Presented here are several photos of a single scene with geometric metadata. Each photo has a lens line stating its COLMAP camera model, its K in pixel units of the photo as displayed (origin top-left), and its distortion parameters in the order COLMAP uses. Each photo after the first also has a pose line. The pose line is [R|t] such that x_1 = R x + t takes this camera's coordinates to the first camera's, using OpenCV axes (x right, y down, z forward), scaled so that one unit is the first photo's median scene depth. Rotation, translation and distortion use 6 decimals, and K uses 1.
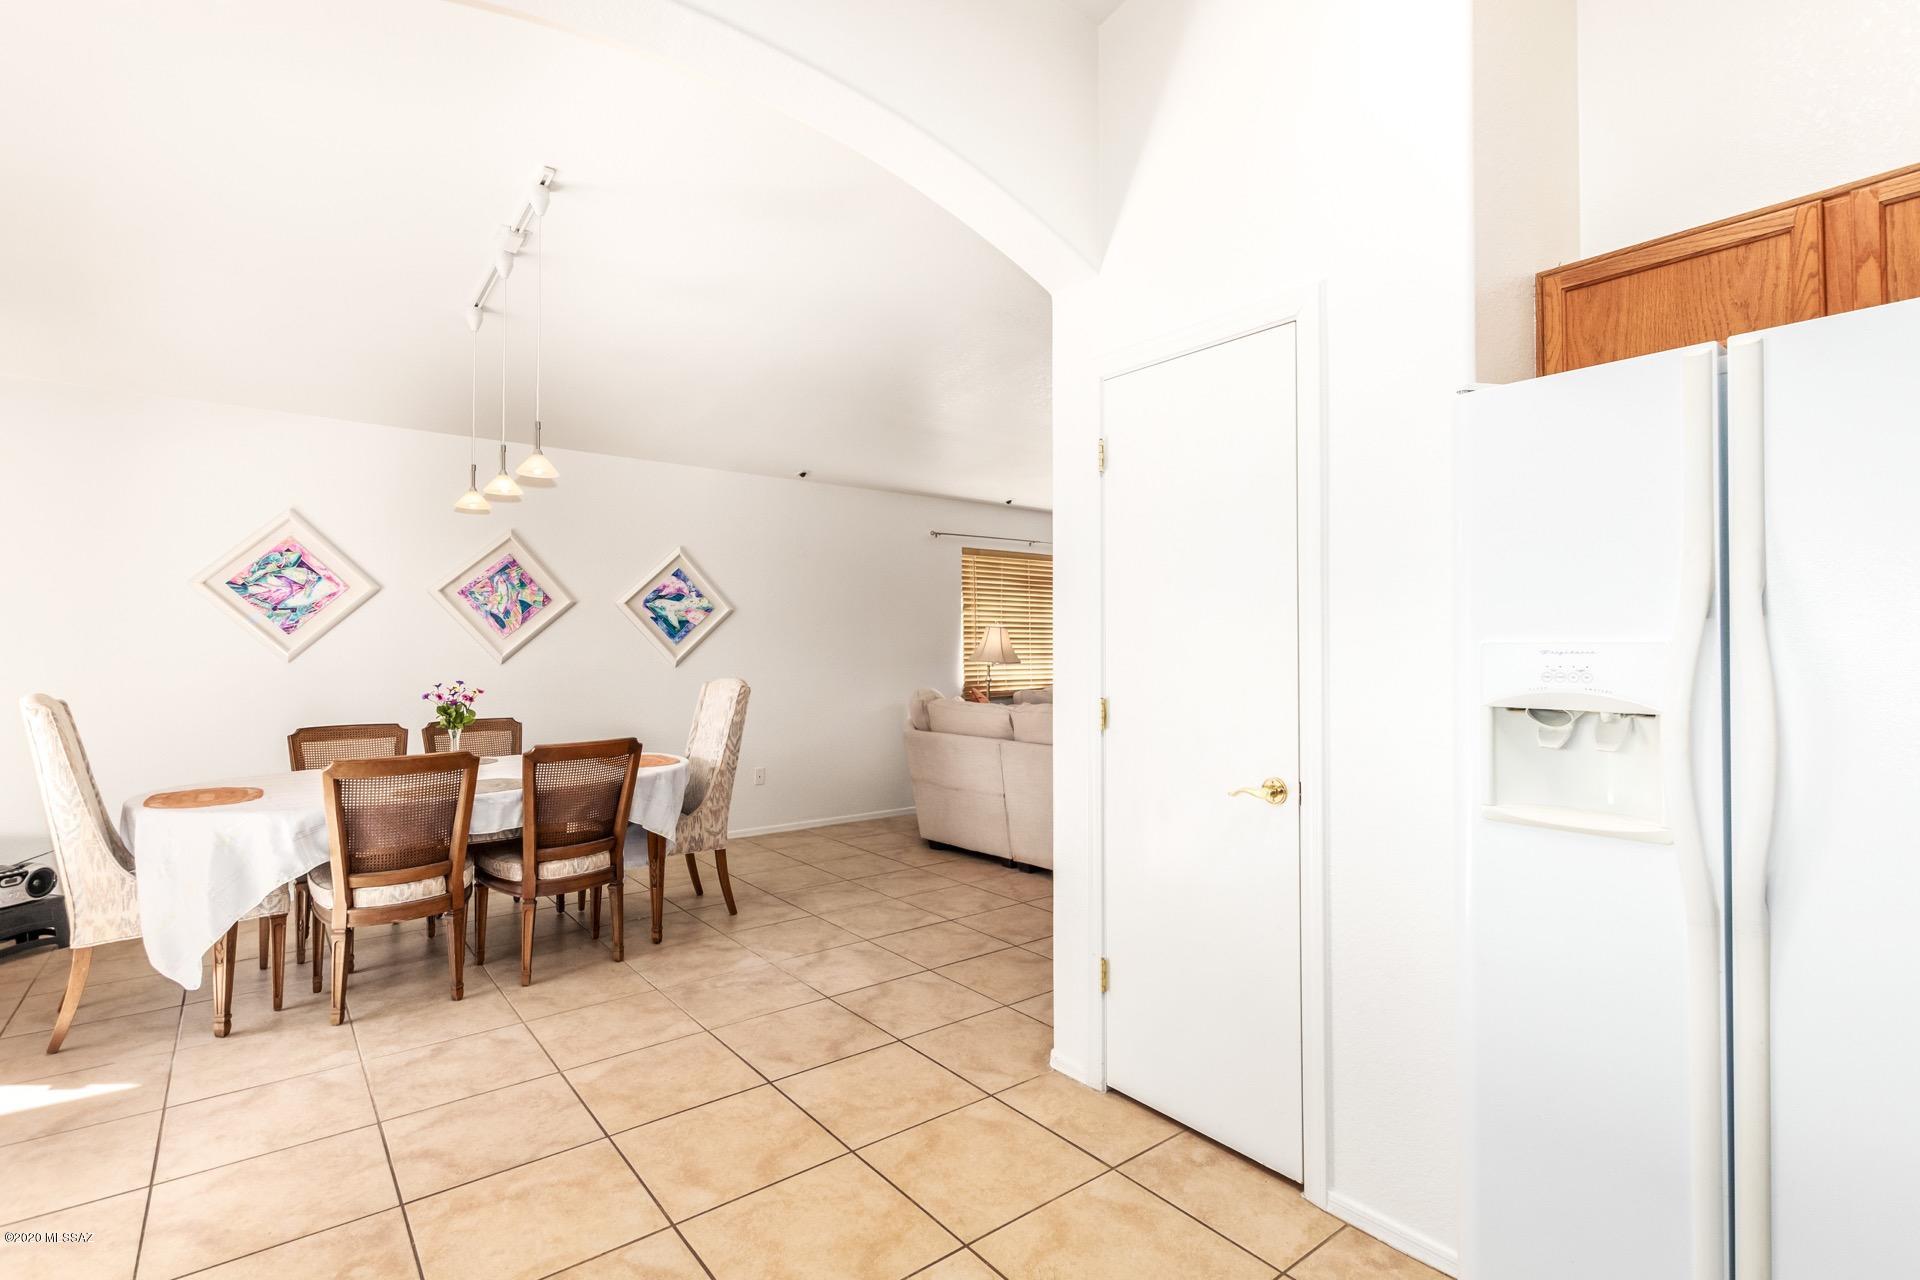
lens RADIAL K [[899.9, 0, 950.9], [0, 899.9, 626.8], [0, 0, 1]] dist [0.003770, -0.000945]
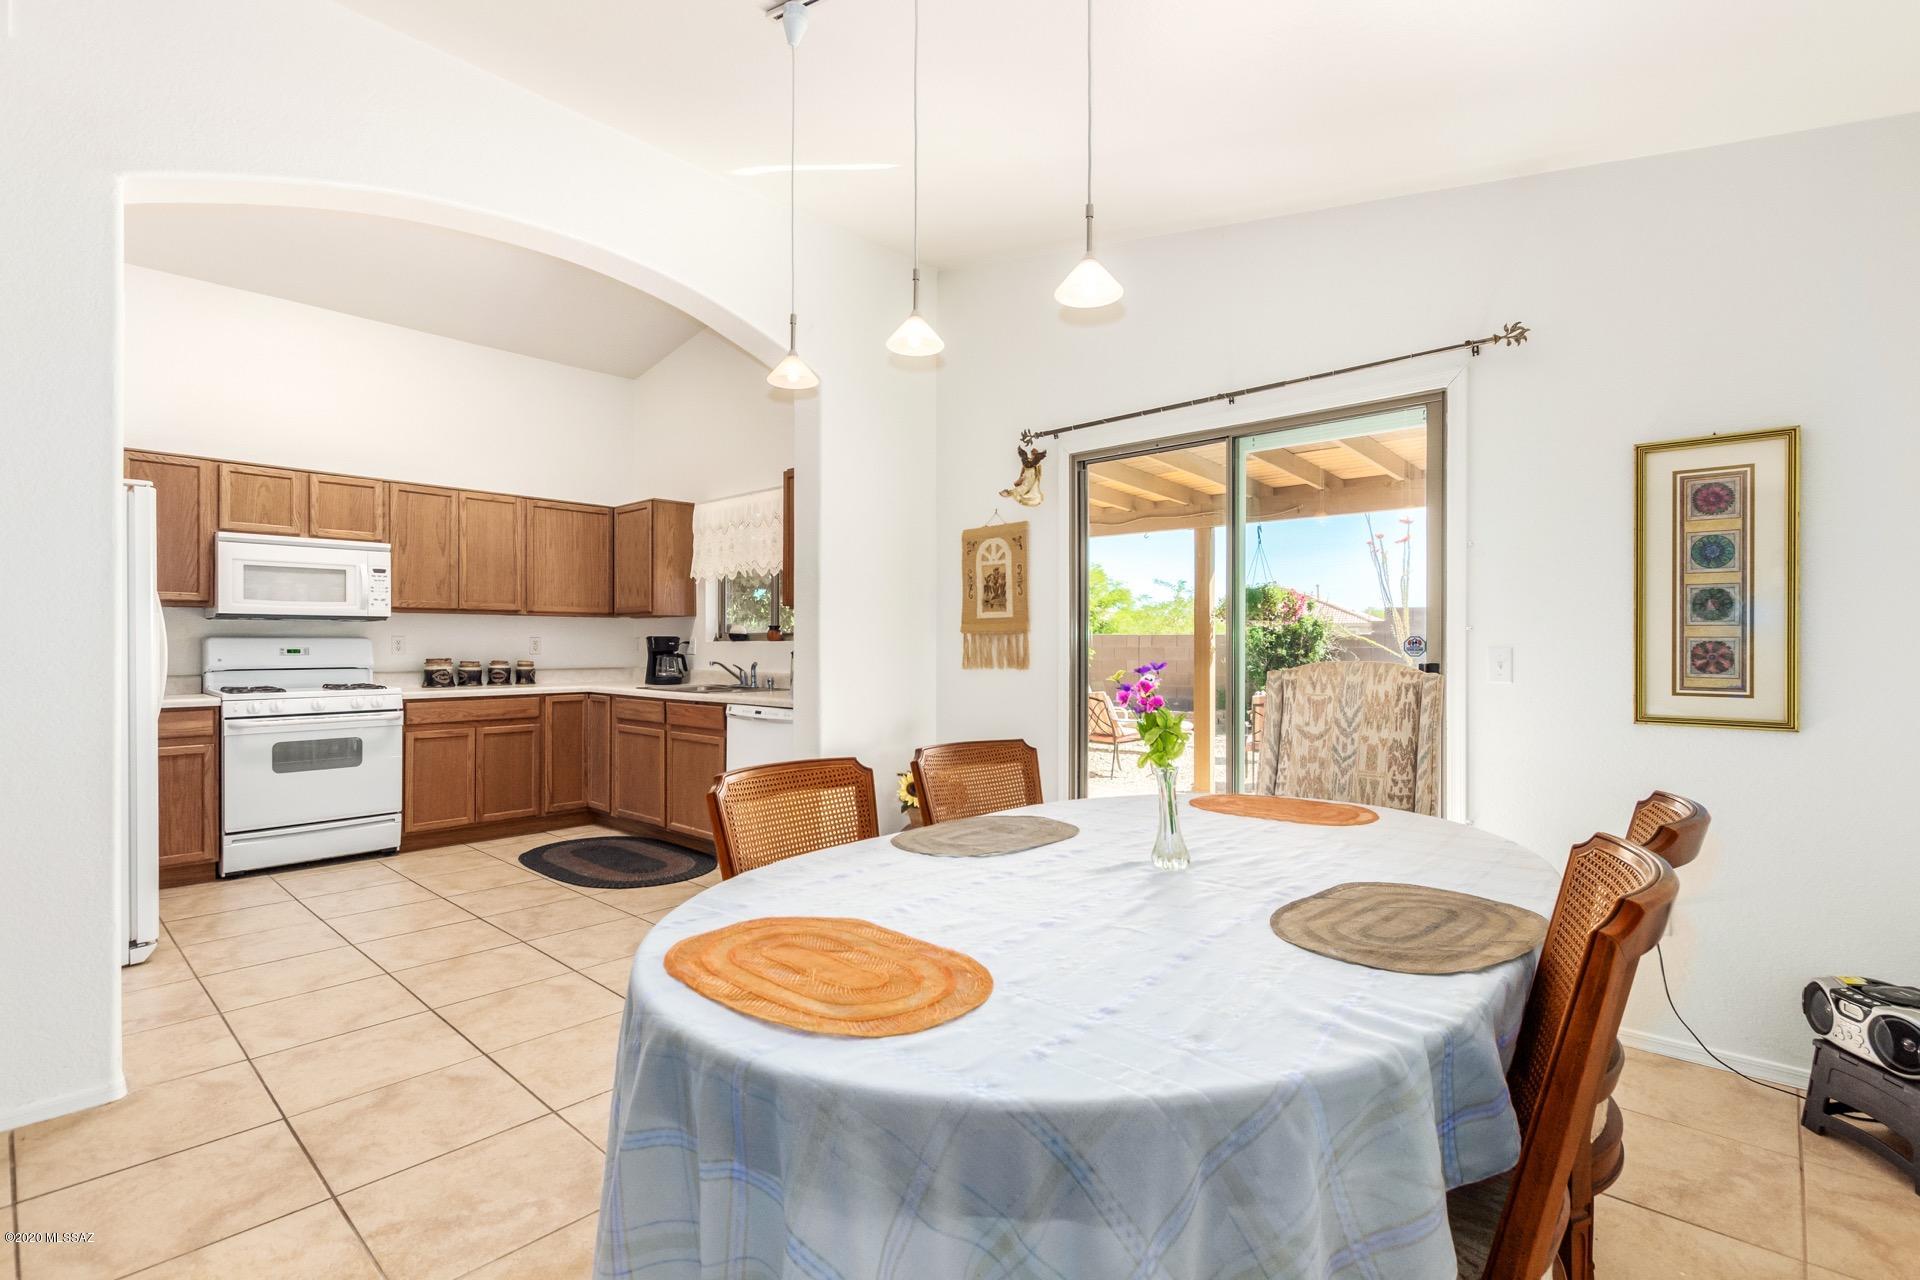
lens RADIAL K [[886.2, 0, 967.3], [0, 886.2, 643.1], [0, 0, 1]] dist [0.010202, -0.004748]
pose [[-0.985573, -0.000772, -0.169252, -0.346705], [0.003370, 0.999702, -0.024183, 0.054550], [0.169220, -0.024405, -0.985276, 1.288915]]
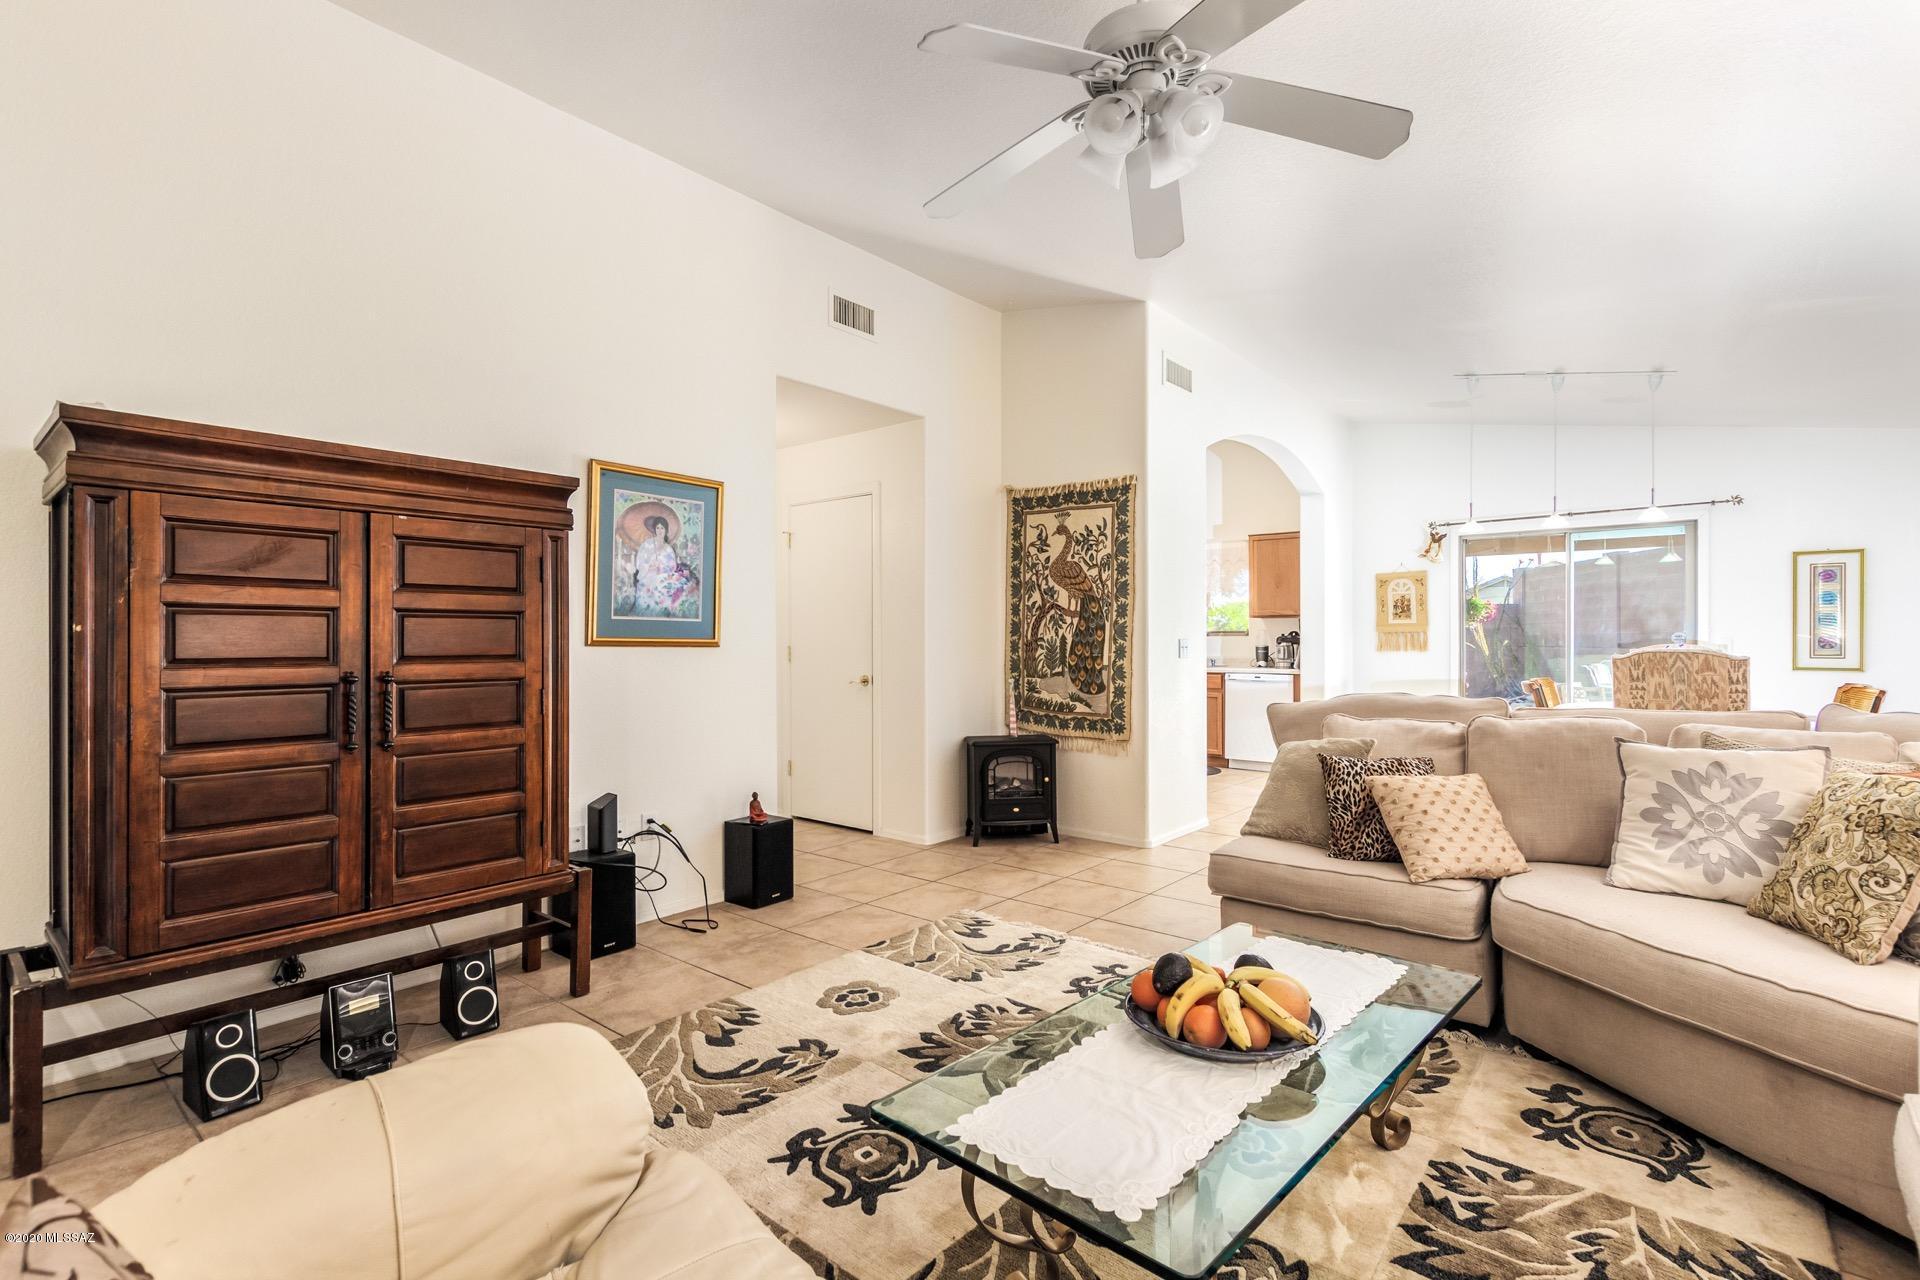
lens RADIAL K [[886.2, 0, 957.2], [0, 886.2, 638.1], [0, 0, 1]] dist [0.010202, -0.004748]
pose [[-0.978482, 0.002734, -0.206312, 0.724770], [0.007718, 0.999697, -0.023356, 0.067702], [0.206186, -0.024446, -0.978207, 1.897391]]
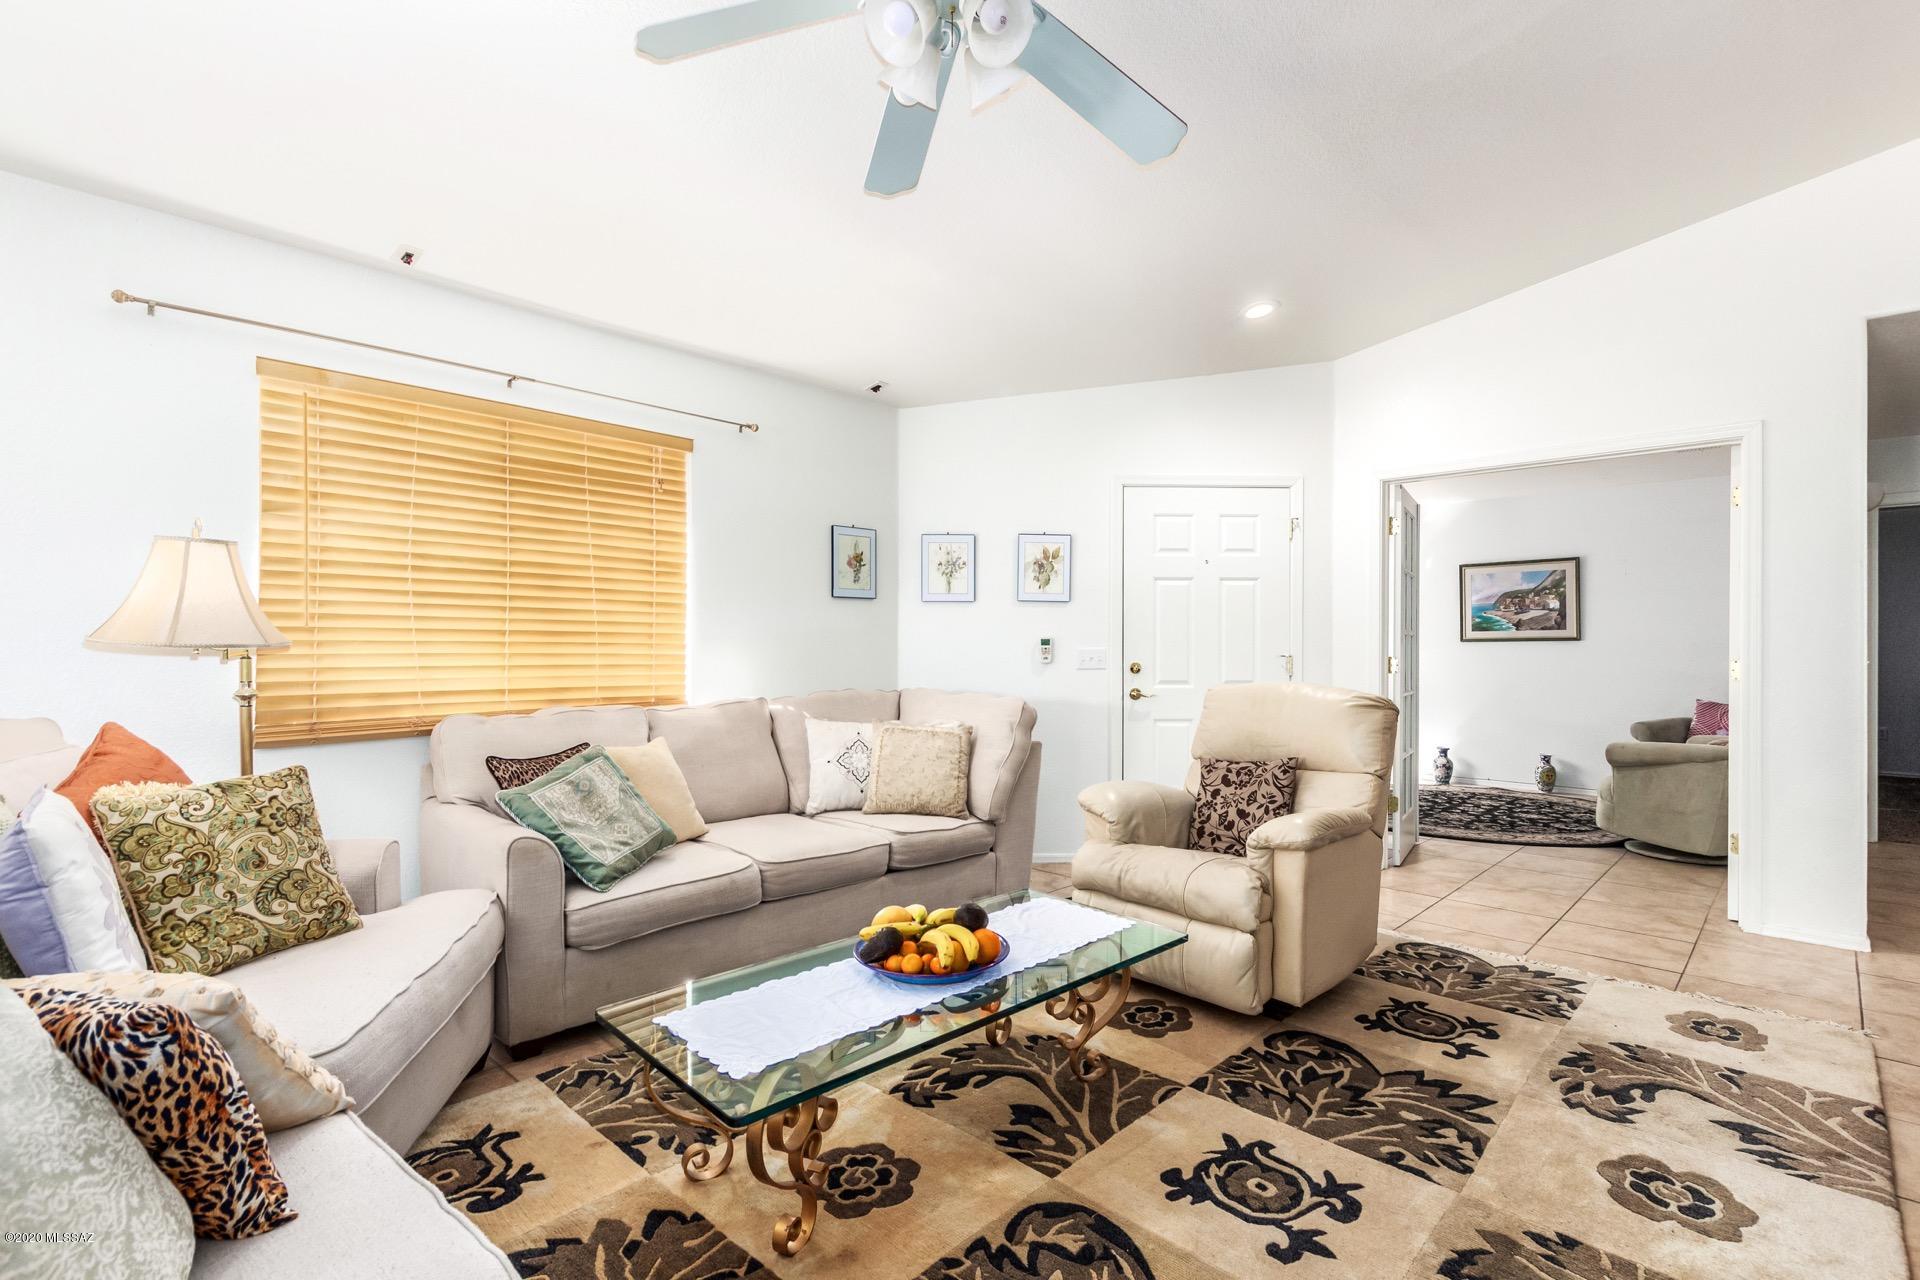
lens RADIAL K [[886.2, 0, 970.8], [0, 886.2, 642.3], [0, 0, 1]] dist [0.010202, -0.004748]
pose [[0.989494, 0.004763, 0.144494, 0.458563], [-0.007274, 0.999831, 0.016855, 0.048672], [-0.144389, -0.017729, 0.989362, 0.982923]]
